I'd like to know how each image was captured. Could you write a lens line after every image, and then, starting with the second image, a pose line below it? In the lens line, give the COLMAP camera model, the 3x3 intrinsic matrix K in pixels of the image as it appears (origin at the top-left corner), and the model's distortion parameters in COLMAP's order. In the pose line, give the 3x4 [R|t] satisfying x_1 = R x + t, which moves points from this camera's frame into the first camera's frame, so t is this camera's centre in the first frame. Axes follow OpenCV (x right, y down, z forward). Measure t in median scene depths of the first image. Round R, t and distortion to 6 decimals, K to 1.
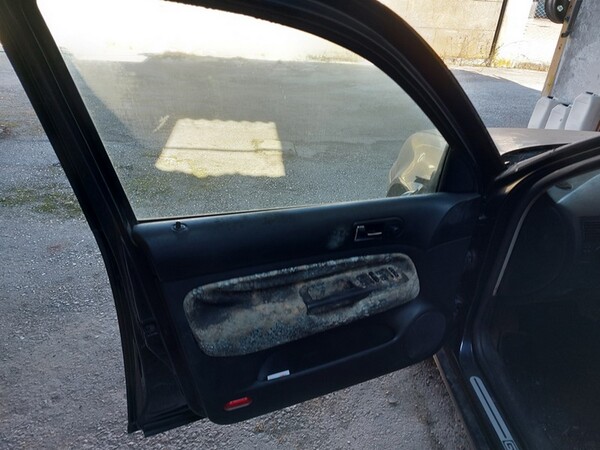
lens RADIAL K [[436.9, 0, 300.0], [0, 436.9, 225.0], [0, 0, 1]] dist [0.095274, -0.119058]
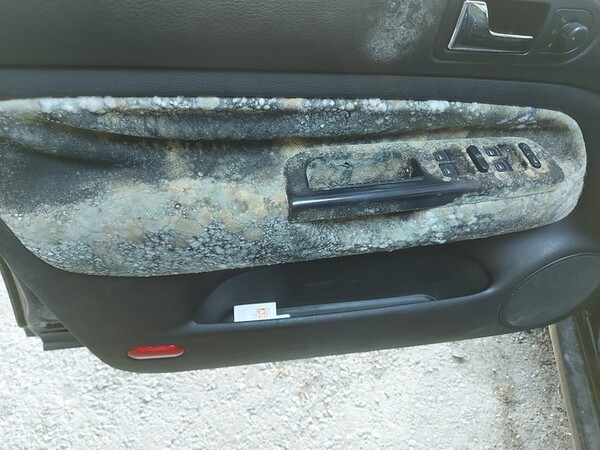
lens RADIAL K [[436.9, 0, 300.0], [0, 436.9, 225.0], [0, 0, 1]] dist [0.095274, -0.119058]
pose [[0.966456, 0.184940, -0.178214, 0.095354], [-0.129455, 0.950076, 0.283898, 0.082971], [0.221821, -0.251304, 0.942147, 0.570695]]
